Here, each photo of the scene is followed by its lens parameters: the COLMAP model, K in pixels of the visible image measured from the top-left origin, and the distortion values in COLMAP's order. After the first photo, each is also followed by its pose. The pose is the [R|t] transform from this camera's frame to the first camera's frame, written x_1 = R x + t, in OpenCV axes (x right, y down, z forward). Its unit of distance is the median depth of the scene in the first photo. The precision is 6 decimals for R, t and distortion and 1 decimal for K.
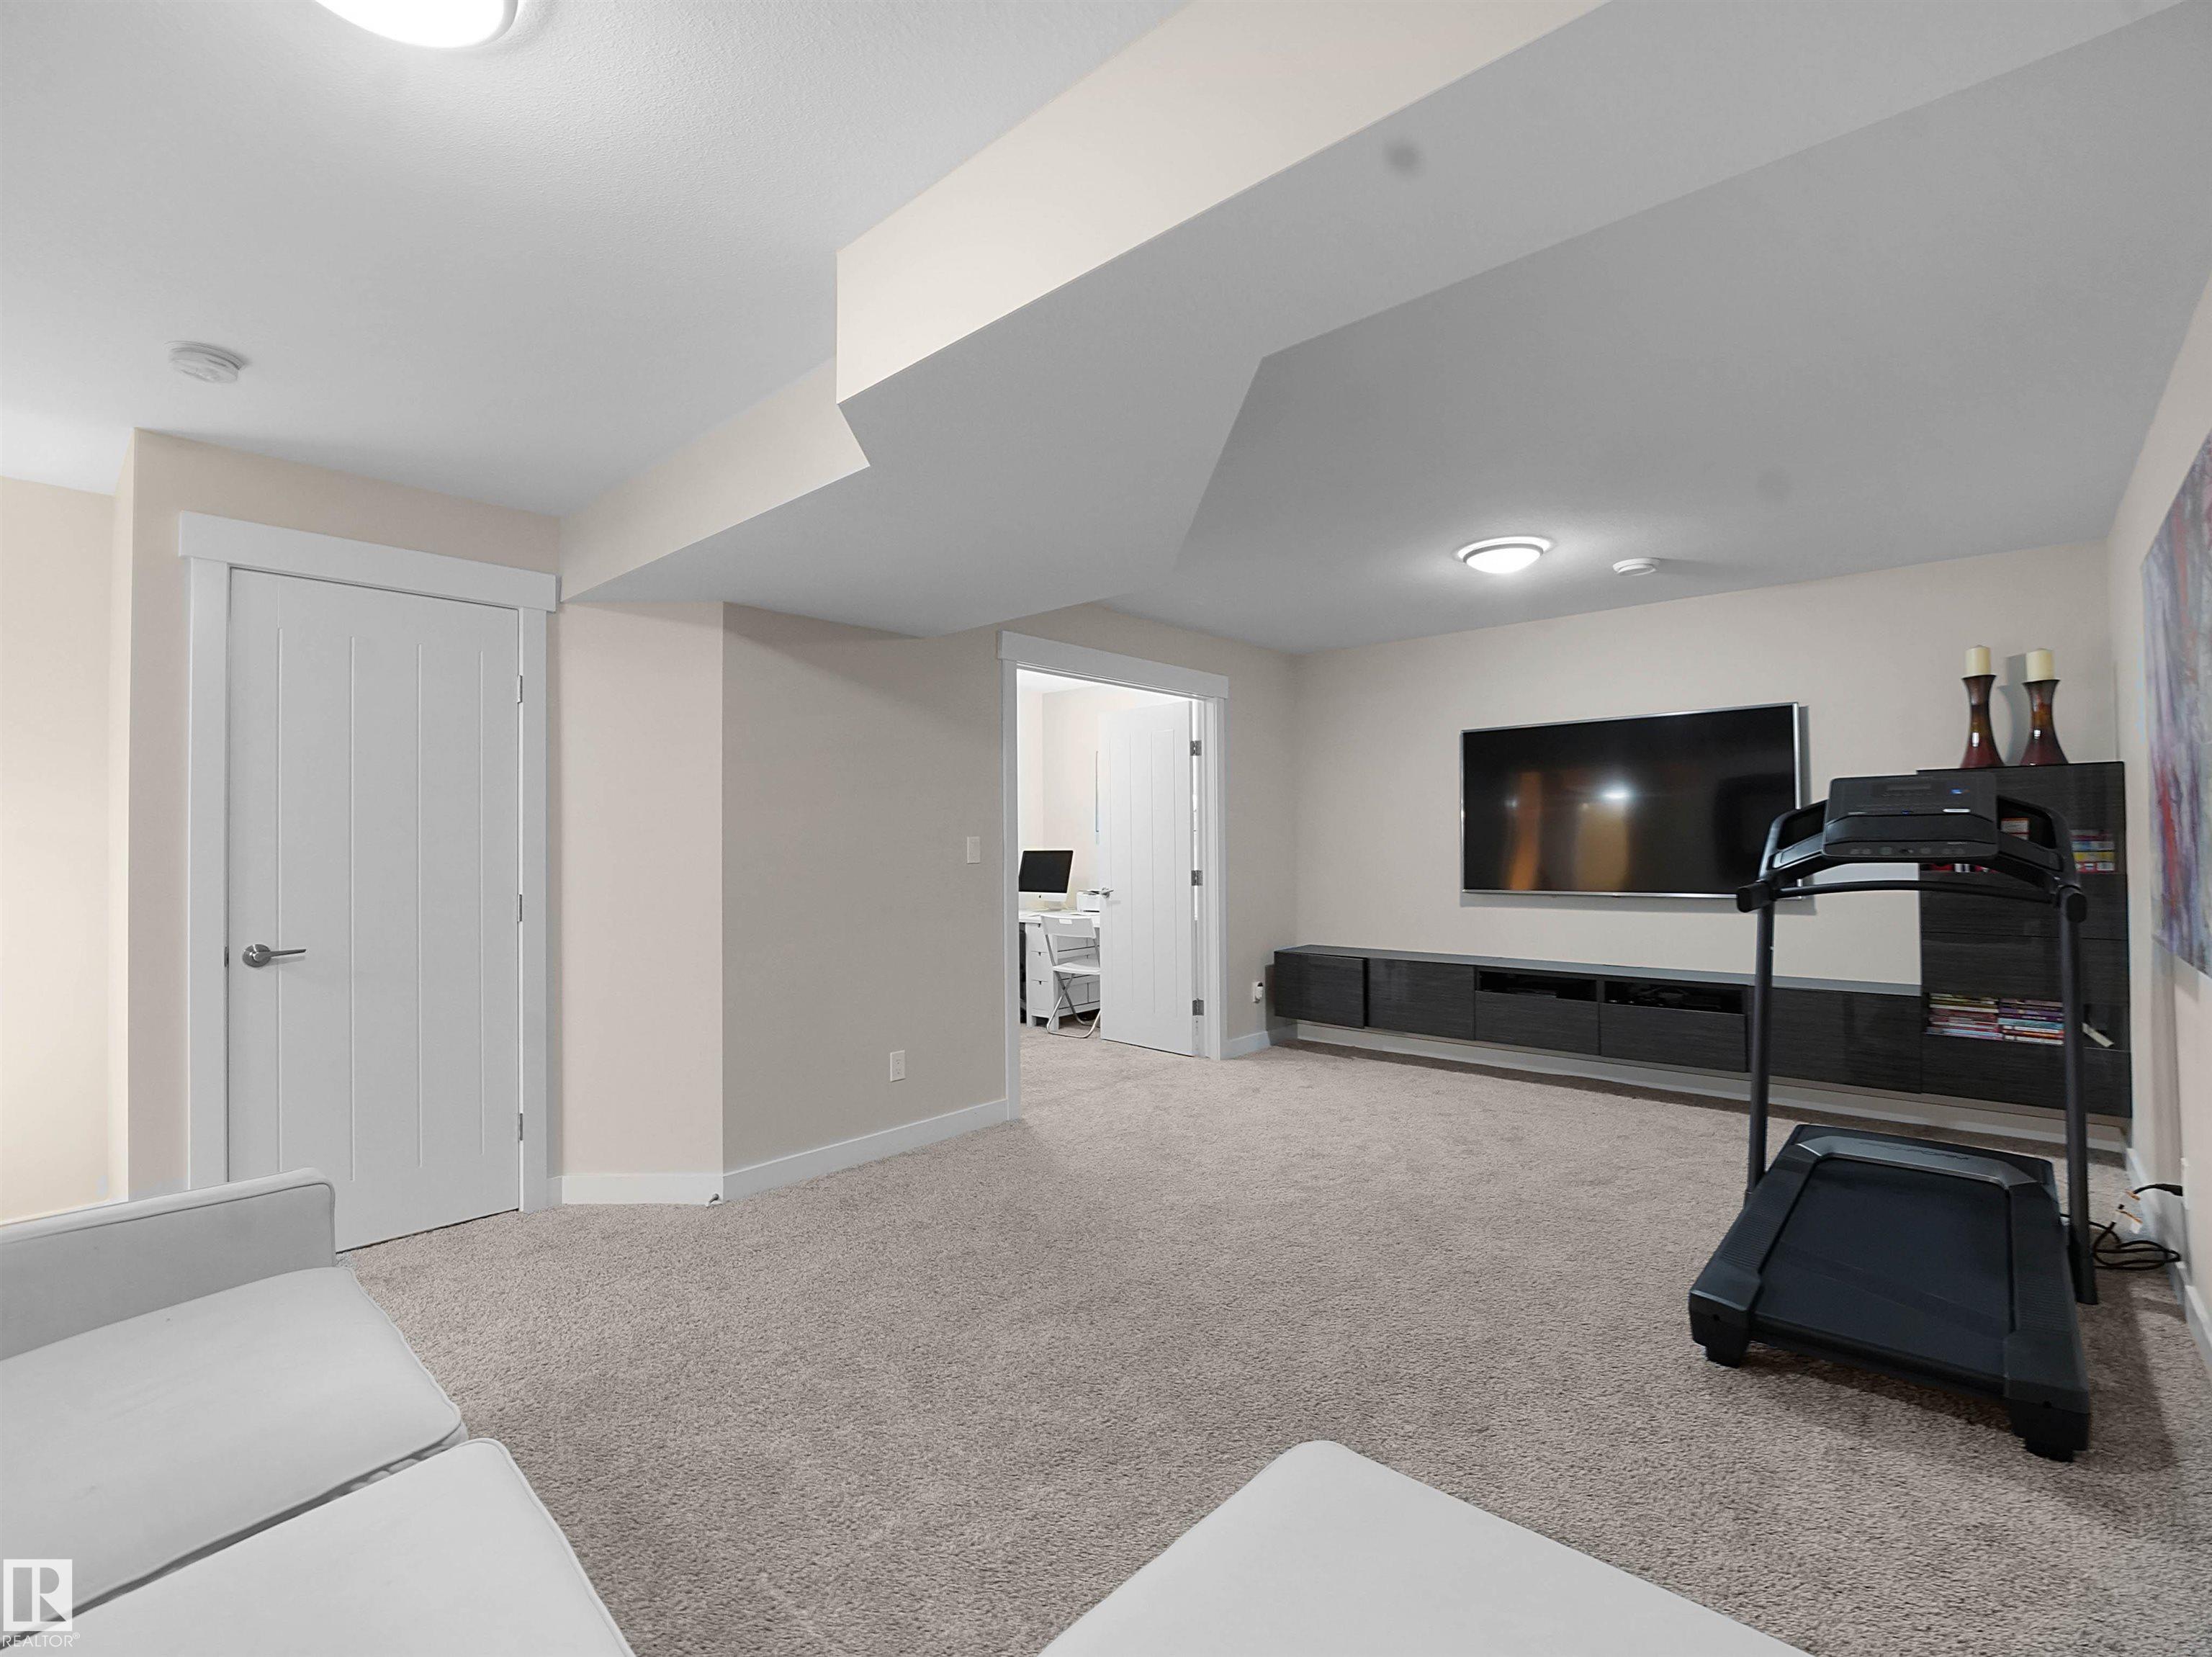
lens RADIAL K [[1012.9, 0, 1106.0], [0, 1012.9, 828.5], [0, 0, 1]] dist [-0.015107, -0.000985]
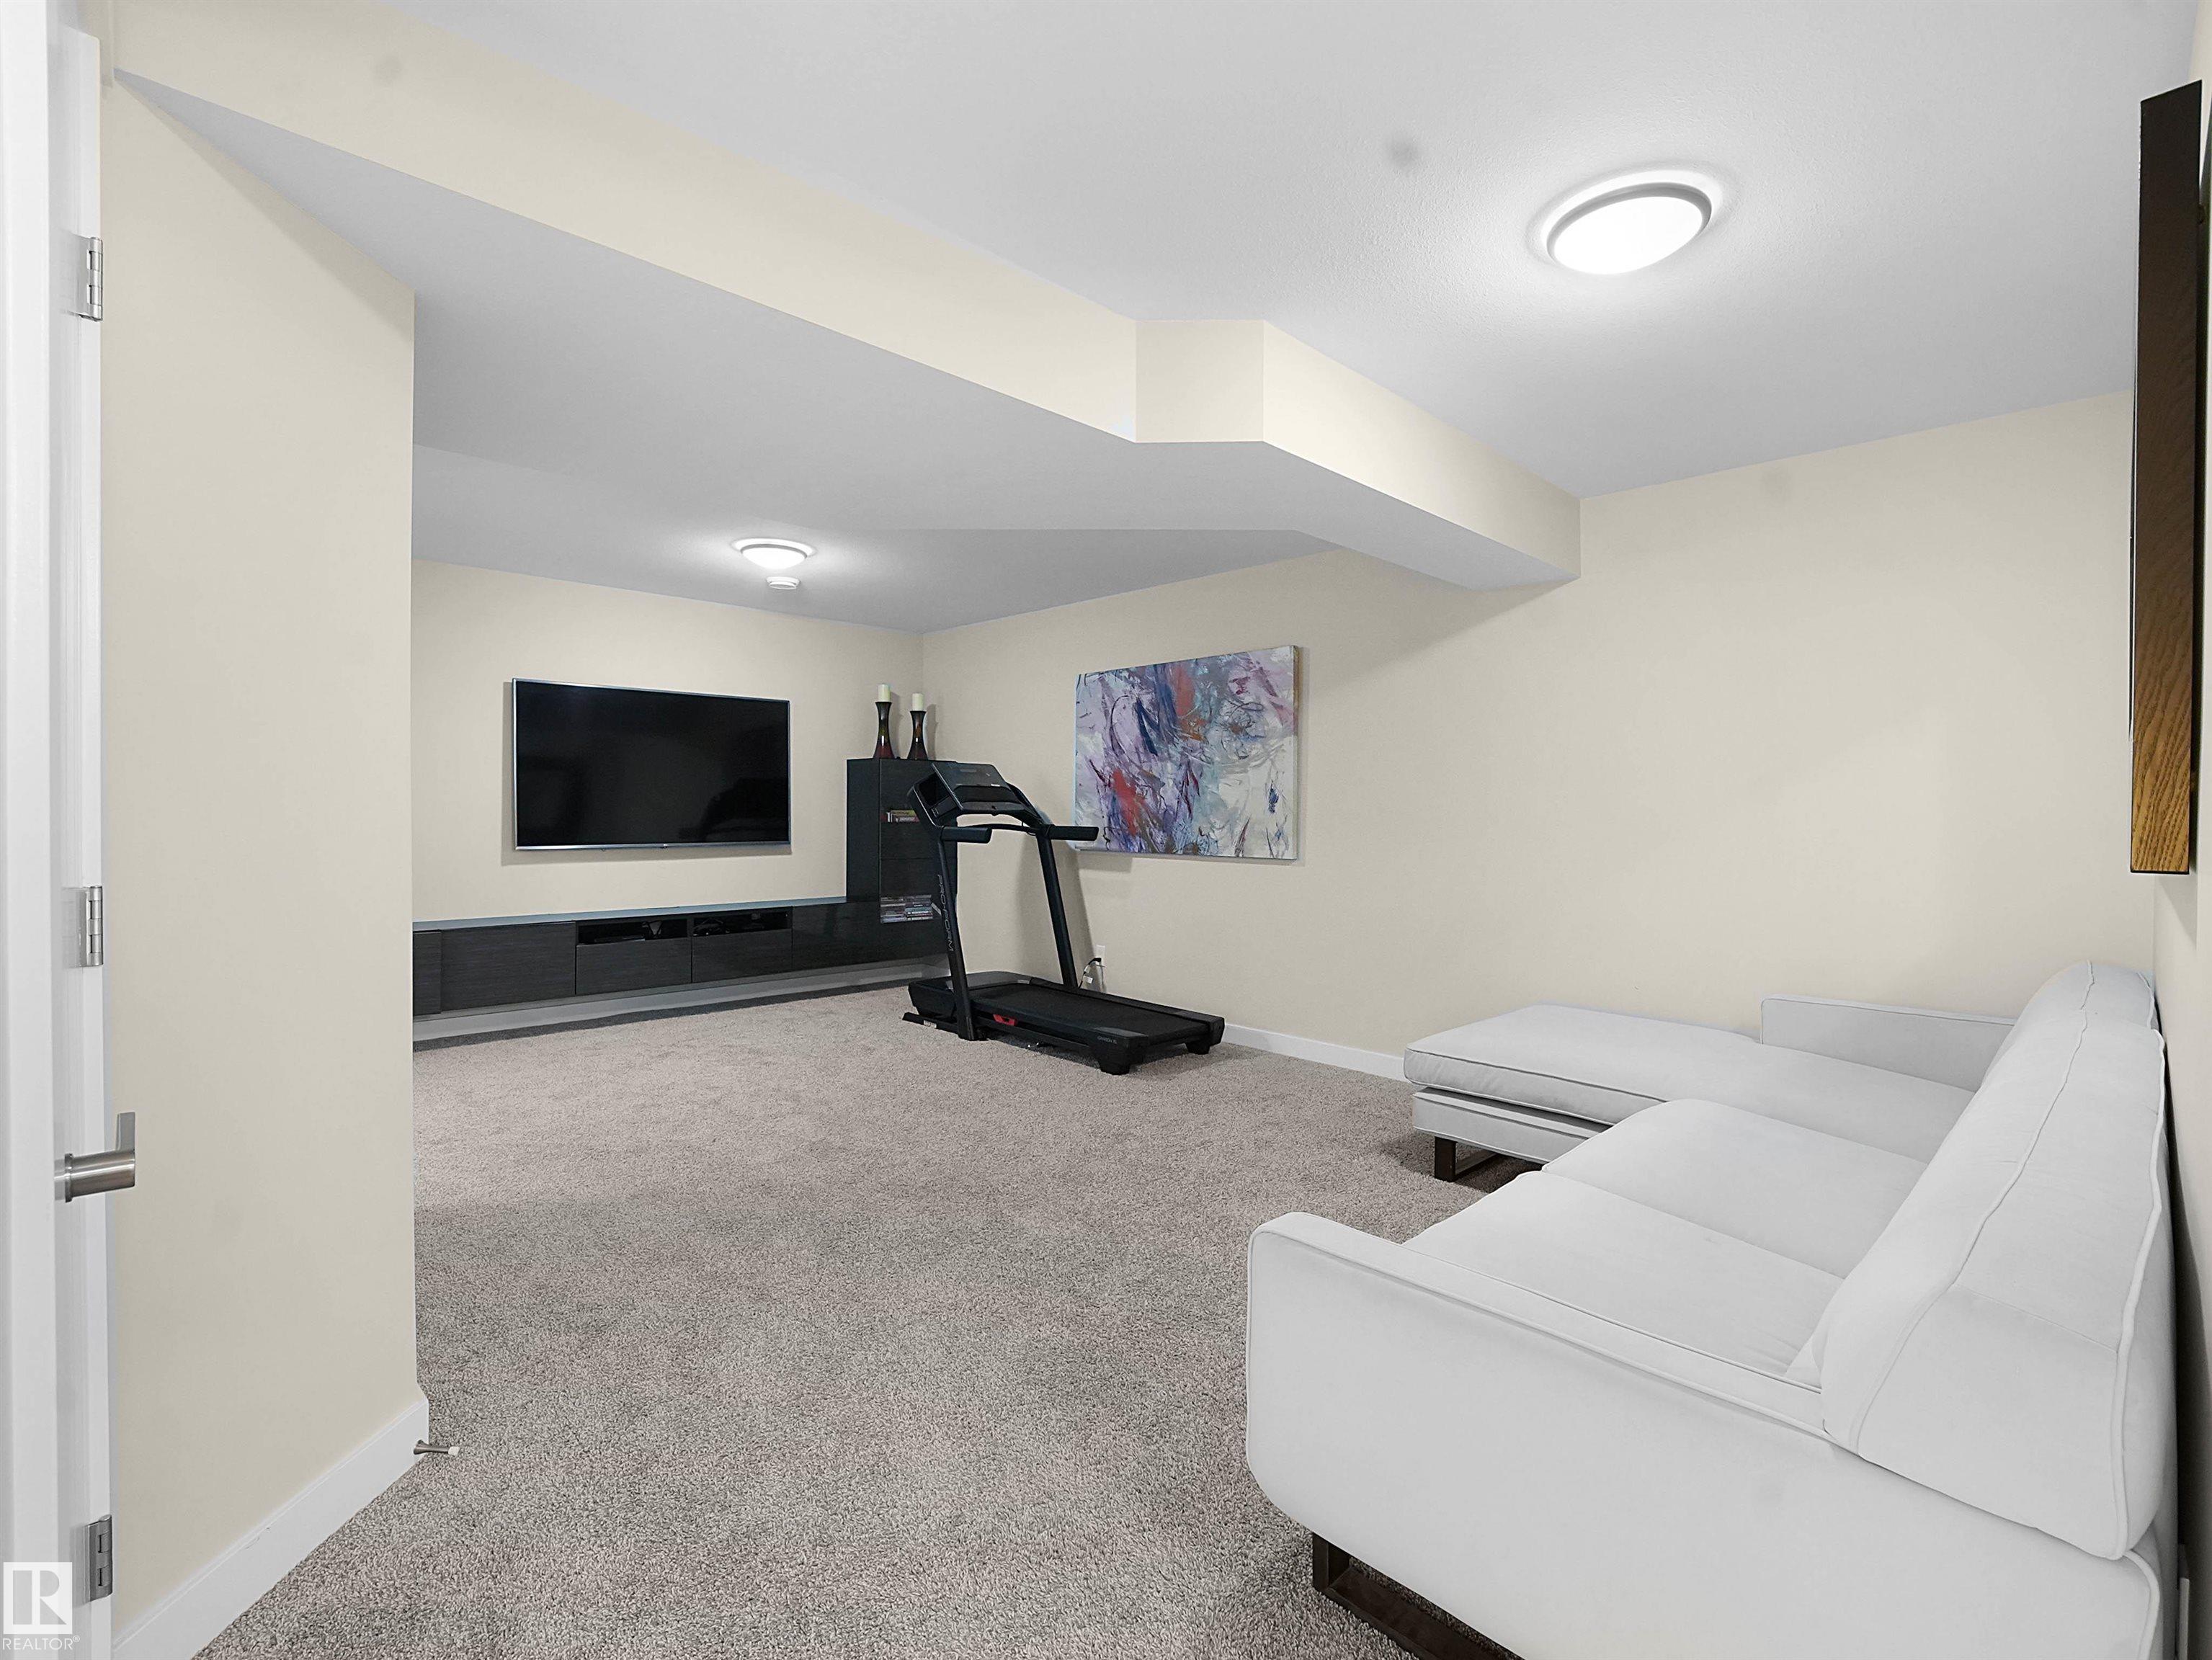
lens RADIAL K [[1012.9, 0, 1106.0], [0, 1012.9, 830.0], [0, 0, 1]] dist [-0.015107, -0.000985]
pose [[0.083478, -0.019323, 0.996322, -0.742907], [-0.025728, 0.999437, 0.021539, 0.010980], [-0.996177, -0.027431, 0.082933, 0.493760]]
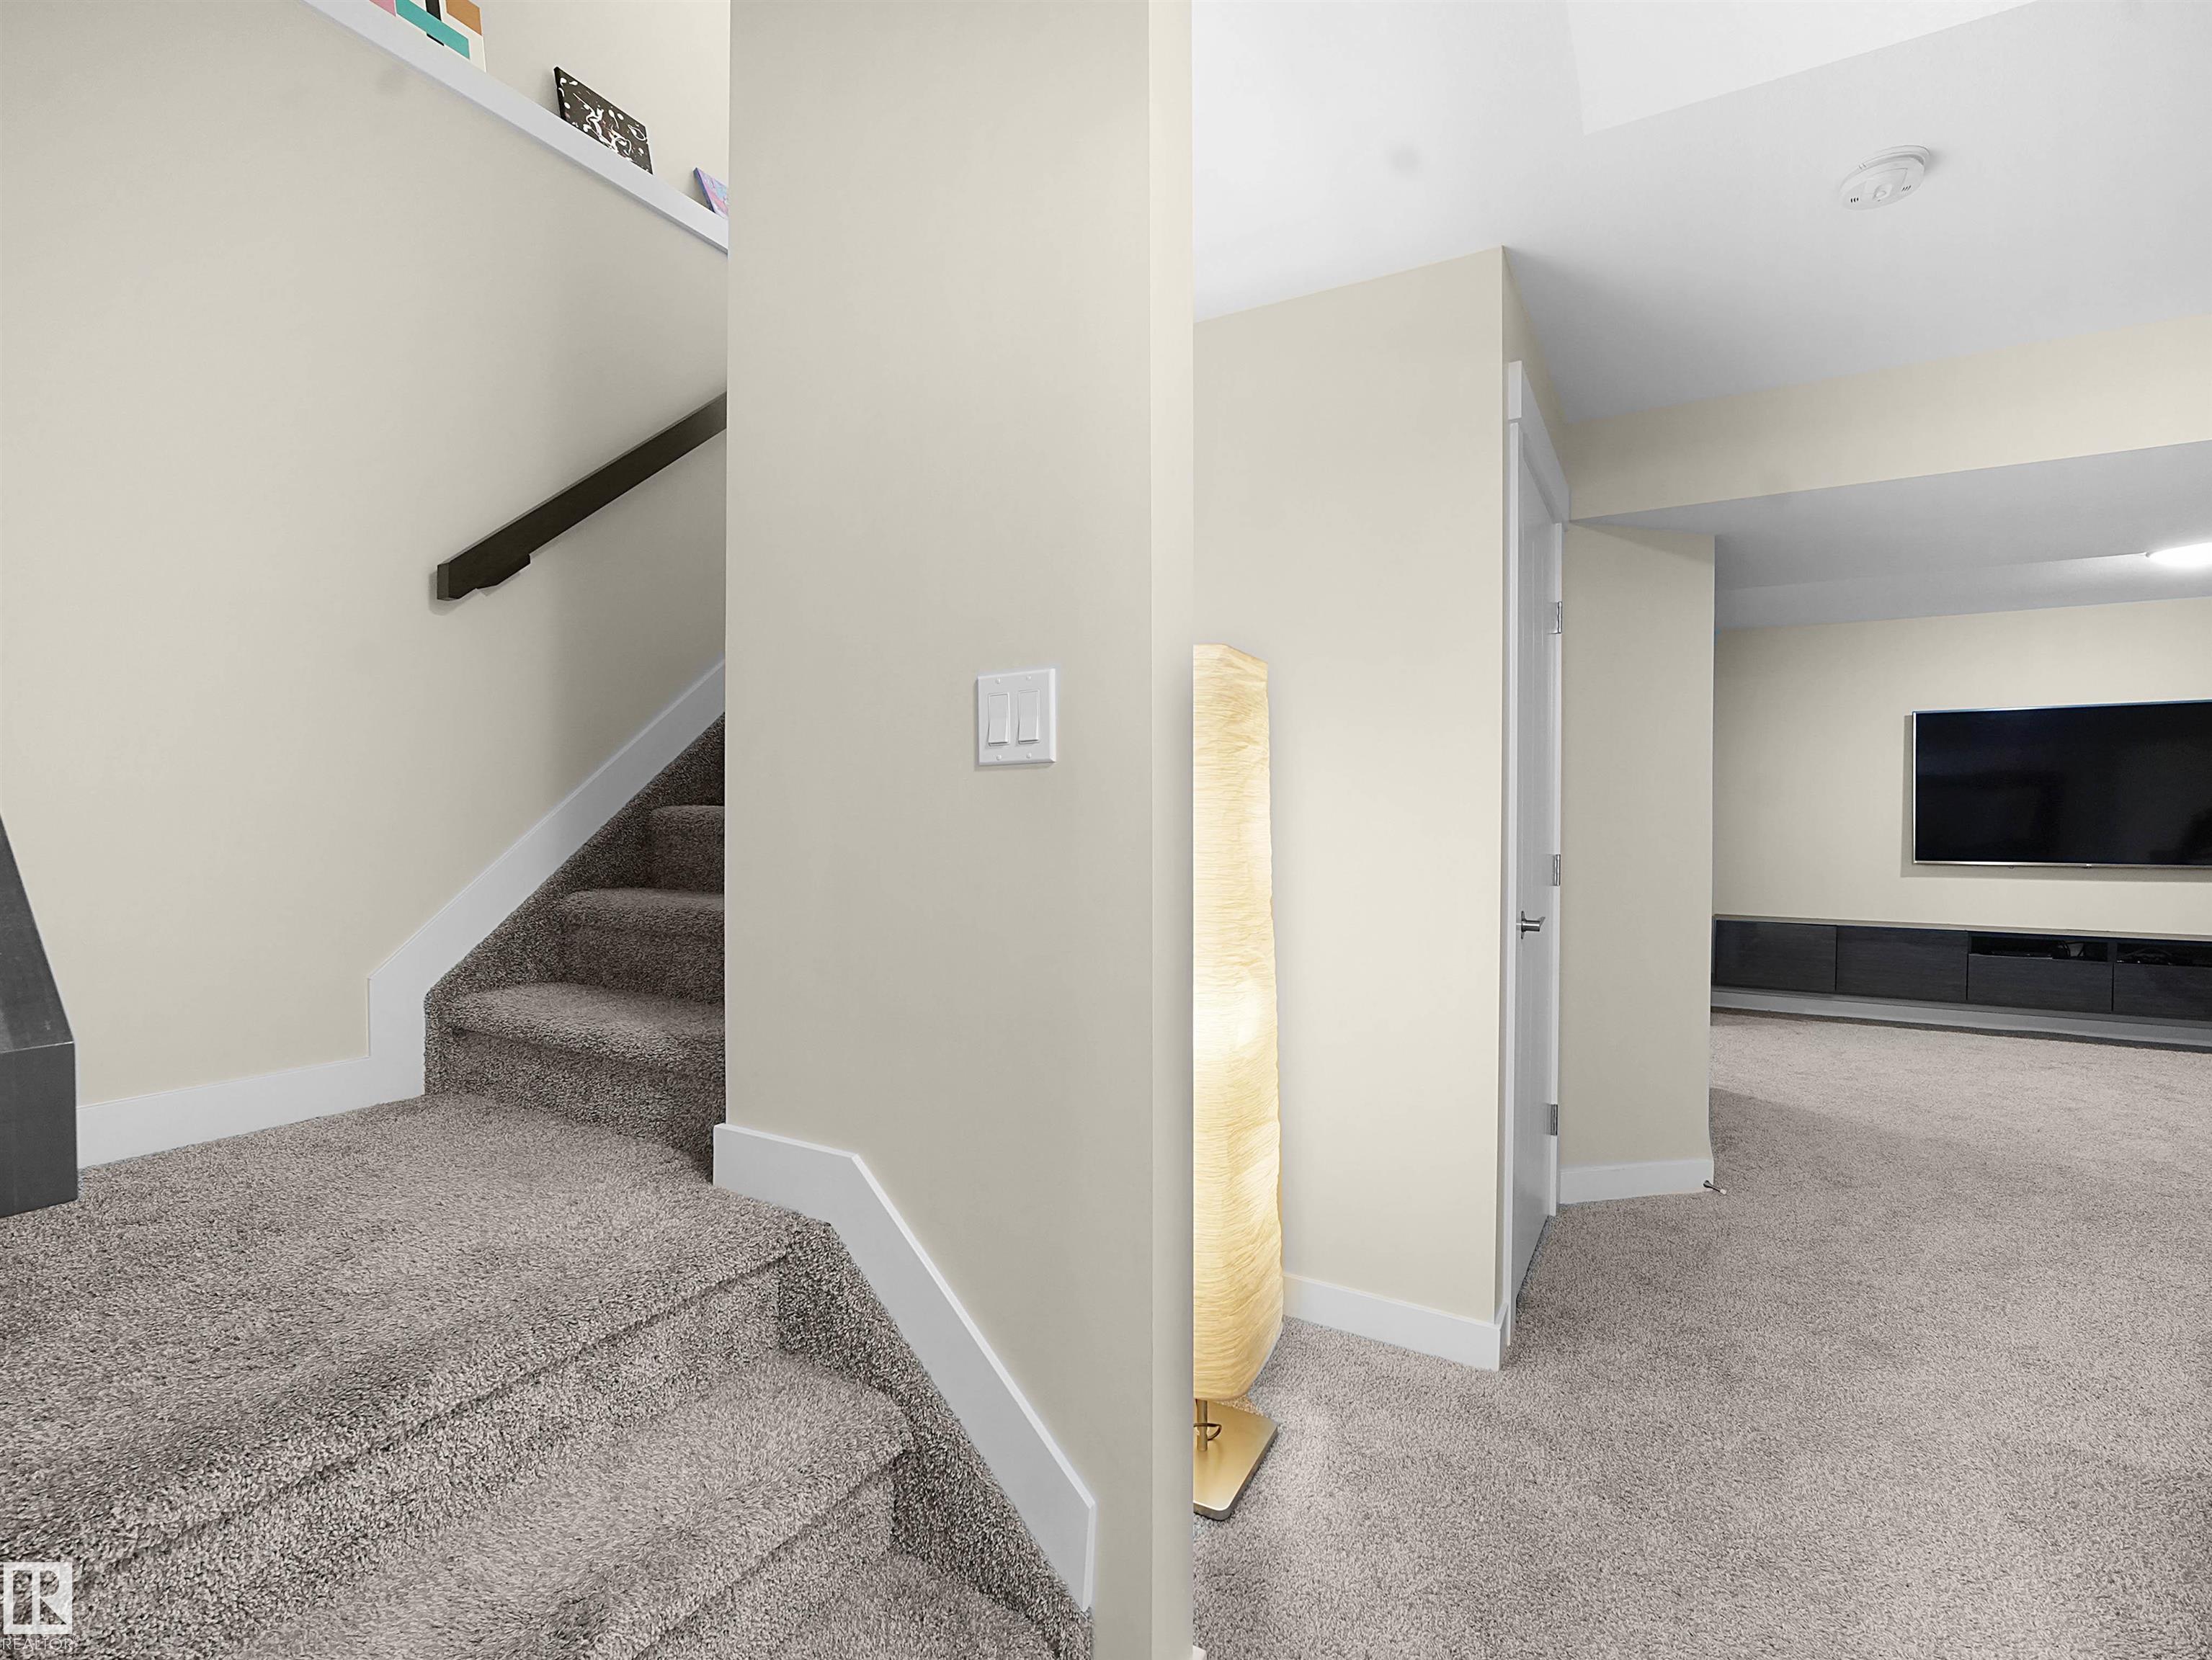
lens RADIAL K [[1012.9, 0, 1106.0], [0, 1012.9, 830.0], [0, 0, 1]] dist [-0.015107, -0.000985]
pose [[0.981257, 0.002110, 0.192693, -0.928446], [-0.007012, 0.999669, 0.024761, 0.009072], [-0.192577, -0.025648, 0.980947, 0.181360]]
